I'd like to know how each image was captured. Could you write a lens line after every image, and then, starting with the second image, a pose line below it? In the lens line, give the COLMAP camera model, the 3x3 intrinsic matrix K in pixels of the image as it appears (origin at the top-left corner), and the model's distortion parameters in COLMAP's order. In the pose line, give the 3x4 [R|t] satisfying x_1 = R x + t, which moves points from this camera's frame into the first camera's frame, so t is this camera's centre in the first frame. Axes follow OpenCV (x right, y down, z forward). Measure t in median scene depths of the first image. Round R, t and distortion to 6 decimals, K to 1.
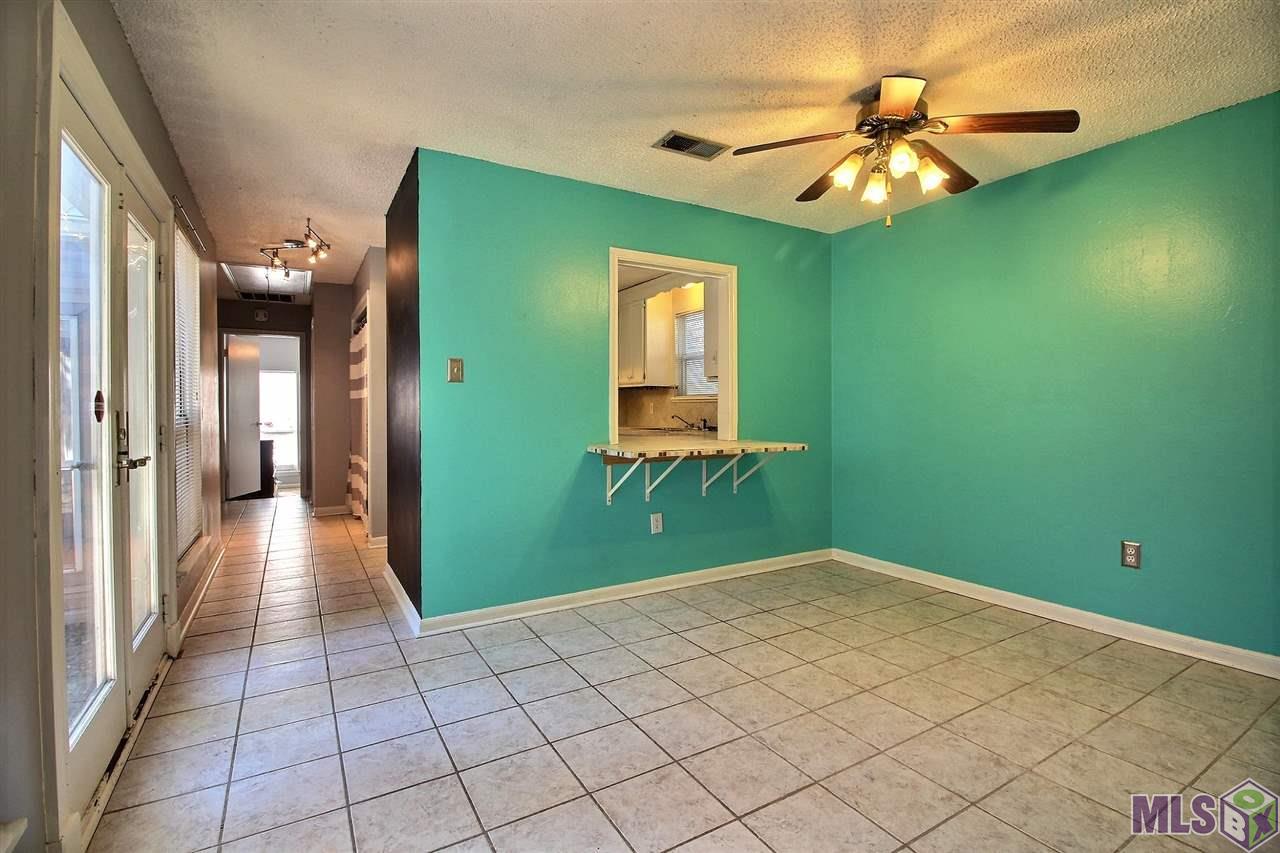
lens RADIAL K [[588.6, 0, 644.8], [0, 588.6, 414.8], [0, 0, 1]] dist [-0.000284, -0.016286]
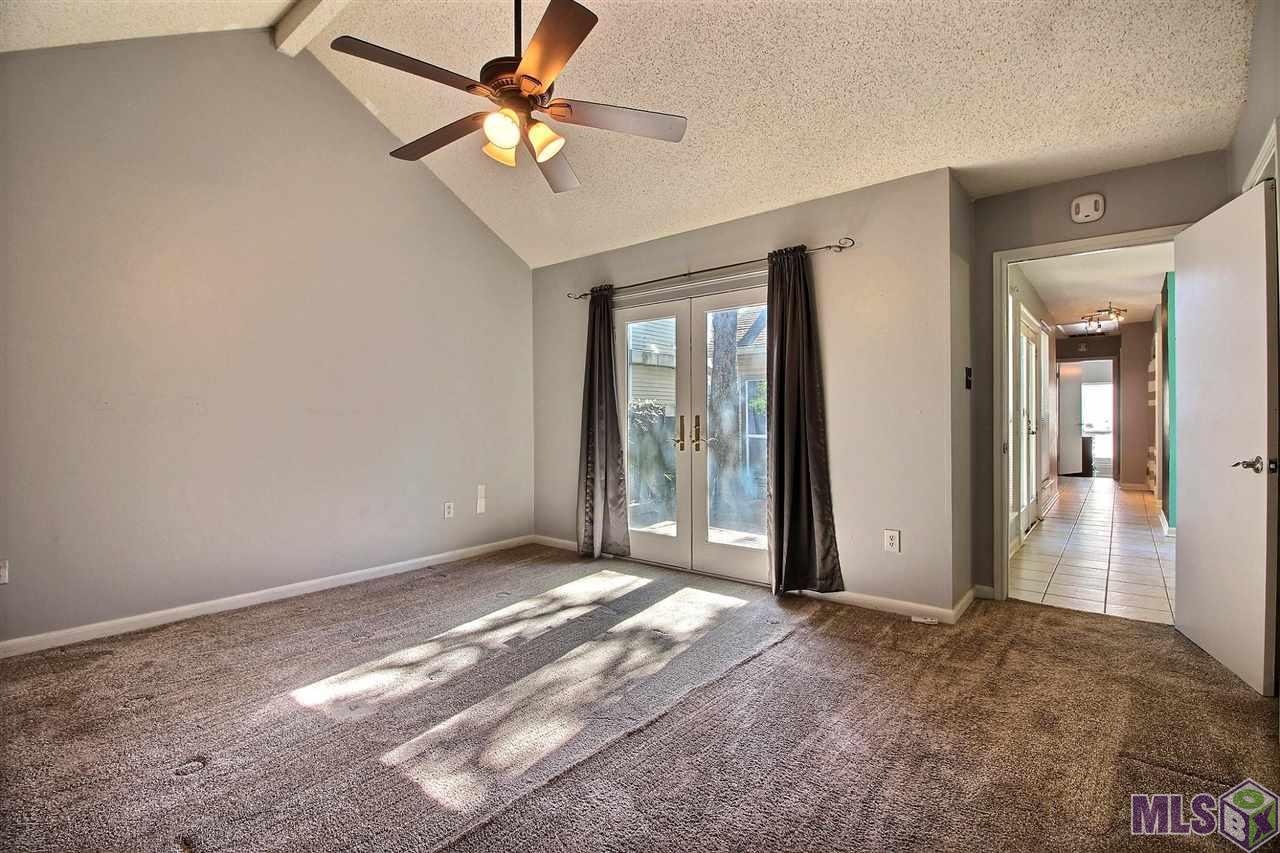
lens RADIAL K [[588.6, 0, 644.8], [0, 588.6, 414.8], [0, 0, 1]] dist [-0.000284, -0.016286]
pose [[0.340318, -0.000118, -0.940310, 0.751483], [-0.007828, 0.999965, -0.002958, 0.014373], [0.940278, 0.008368, 0.340305, -1.131621]]
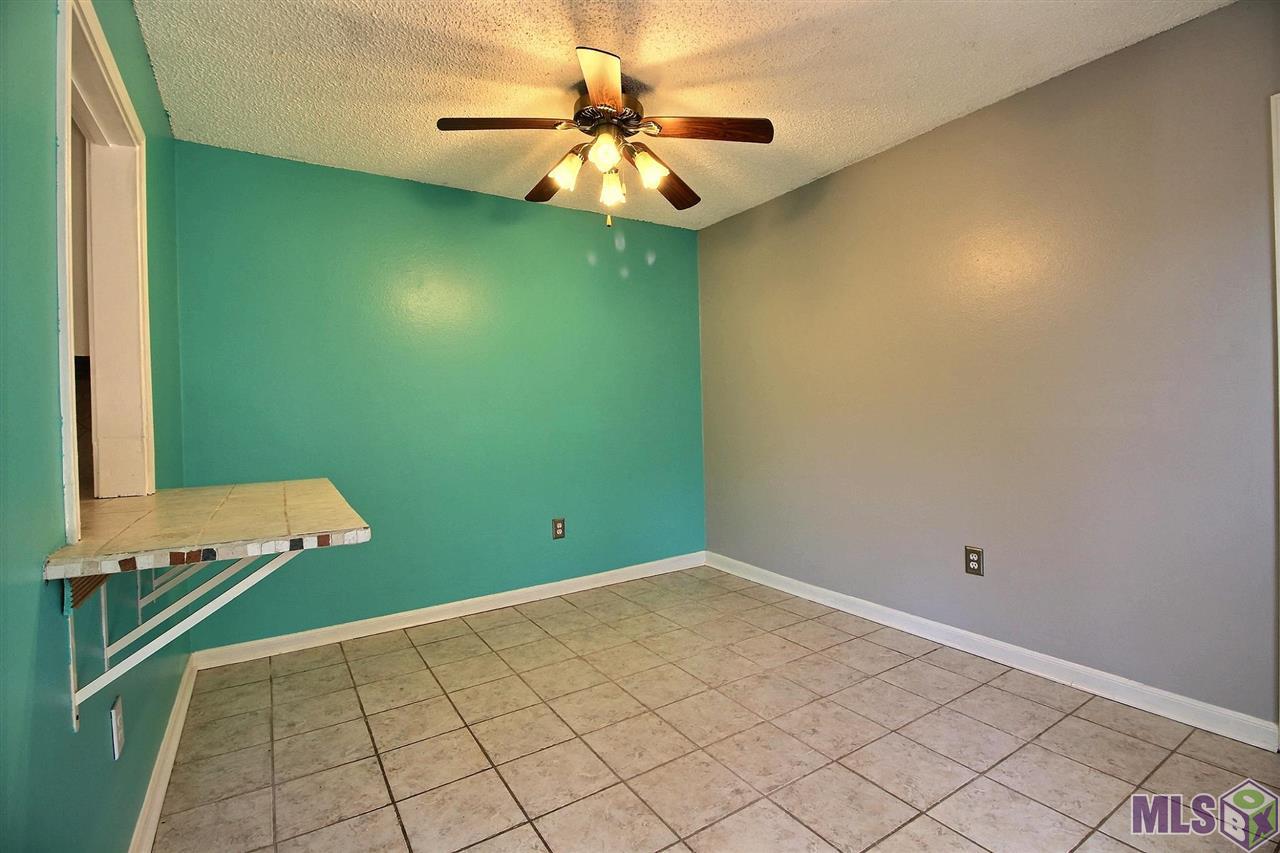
lens RADIAL K [[588.6, 0, 644.8], [0, 588.6, 414.8], [0, 0, 1]] dist [-0.000284, -0.016286]
pose [[-0.030017, -0.008375, 0.999514, -0.445425], [0.036204, 0.999300, 0.009460, -0.015891], [-0.998894, 0.036470, -0.029693, 0.793326]]
